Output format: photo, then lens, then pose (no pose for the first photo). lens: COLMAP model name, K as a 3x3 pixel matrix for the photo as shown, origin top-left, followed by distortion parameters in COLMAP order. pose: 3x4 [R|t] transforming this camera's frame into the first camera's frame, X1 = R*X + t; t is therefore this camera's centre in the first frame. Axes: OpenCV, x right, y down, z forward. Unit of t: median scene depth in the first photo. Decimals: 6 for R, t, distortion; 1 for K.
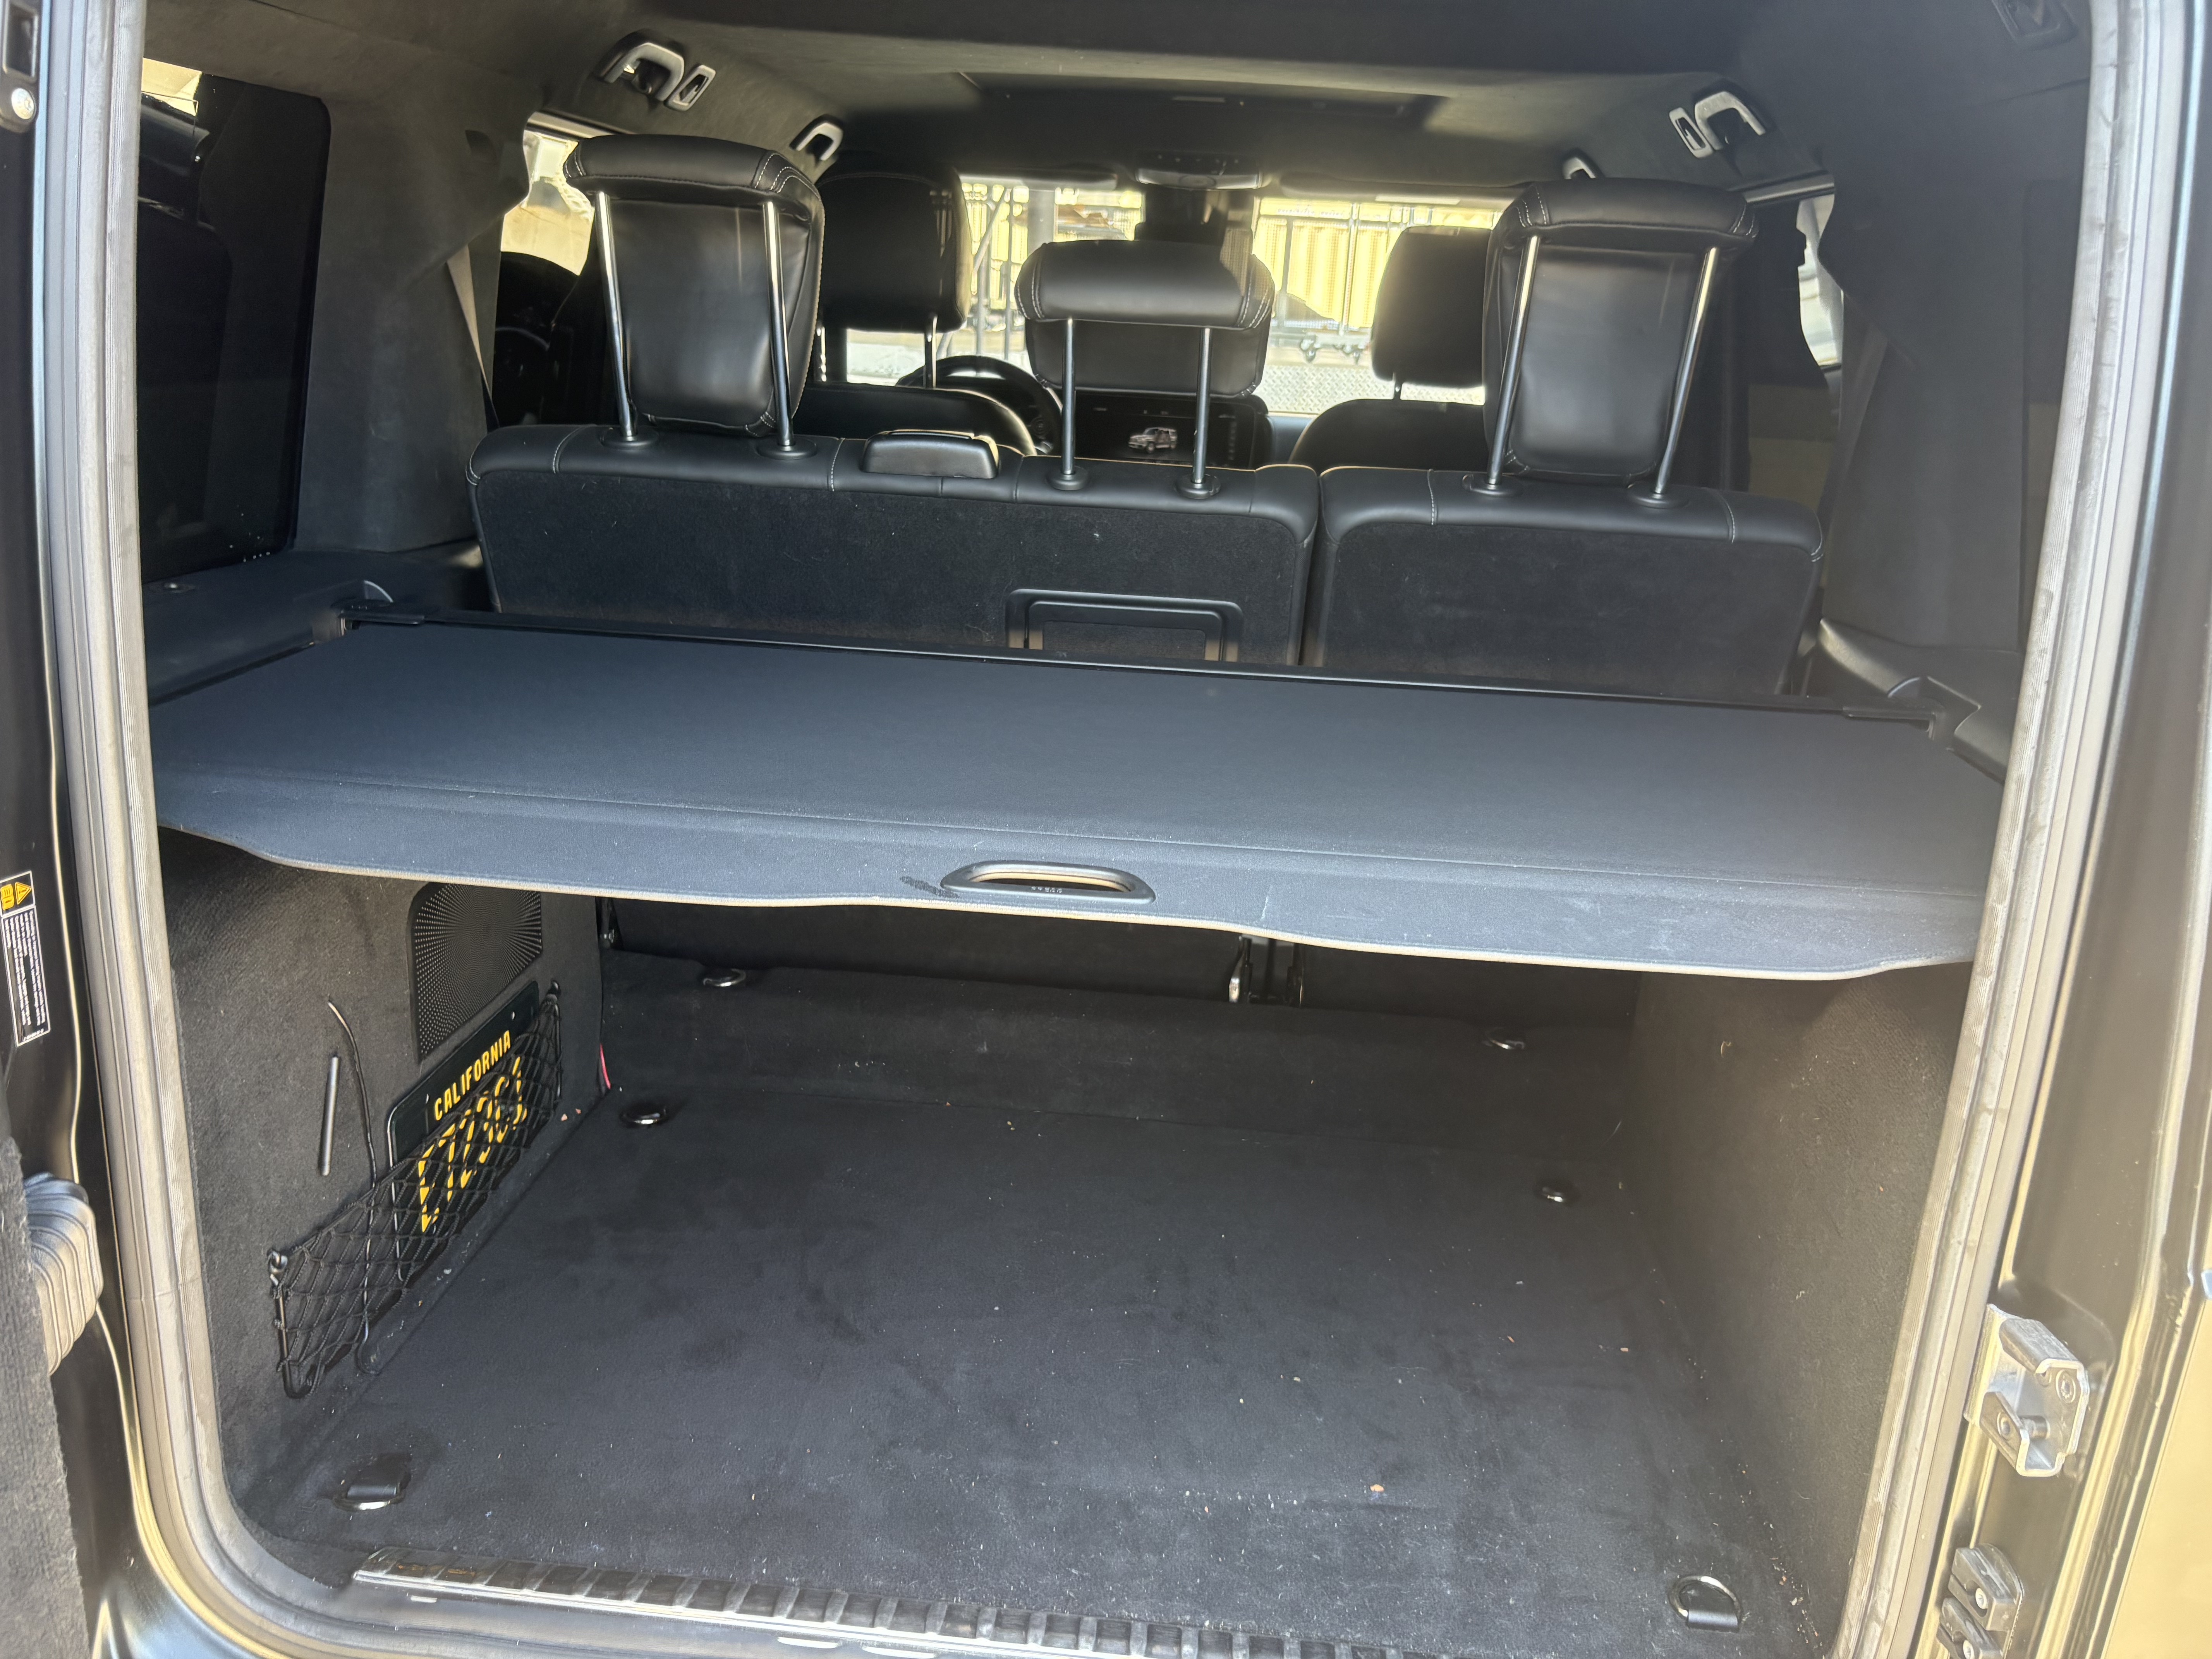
lens RADIAL K [[1676.9, 0, 1104.5], [0, 1676.9, 830.8], [0, 0, 1]] dist [0.022152, -0.022138]
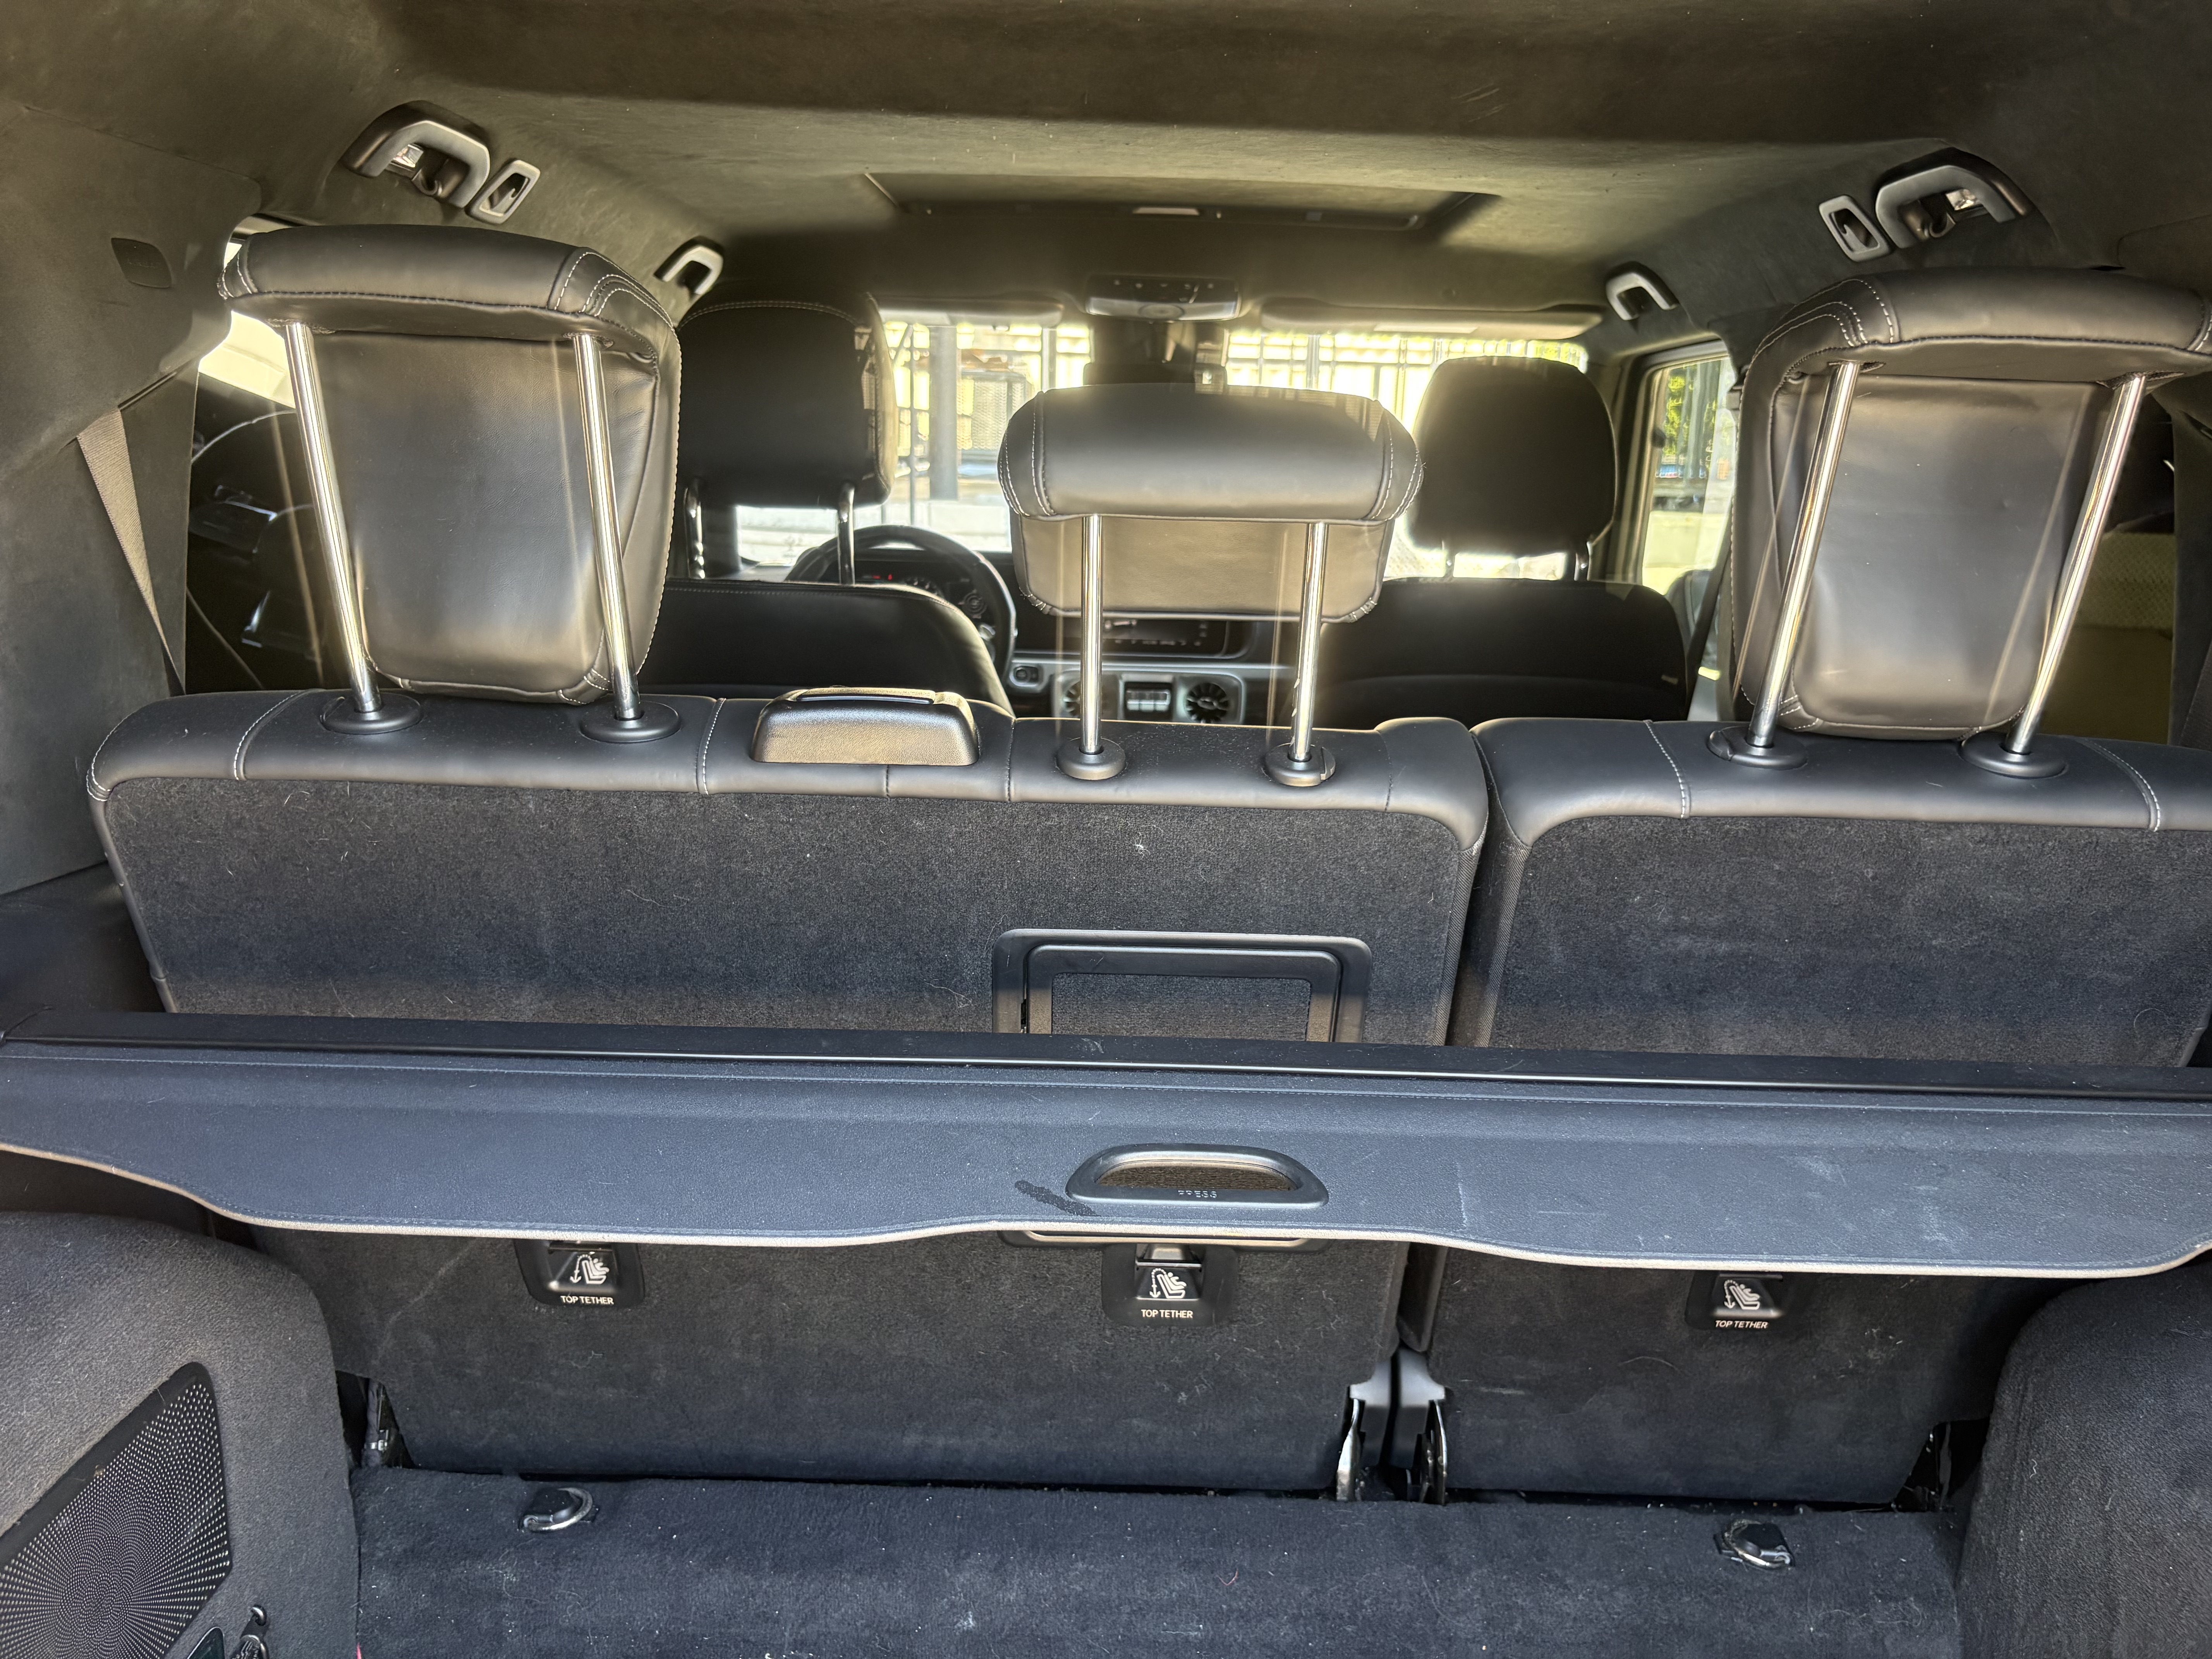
lens RADIAL K [[1676.9, 0, 1108.5], [0, 1676.9, 826.7], [0, 0, 1]] dist [0.022152, -0.022138]
pose [[0.997651, -0.036979, 0.057666, -0.044759], [0.041435, 0.996084, -0.078101, -0.118666], [-0.054553, 0.080307, 0.995276, 0.334840]]
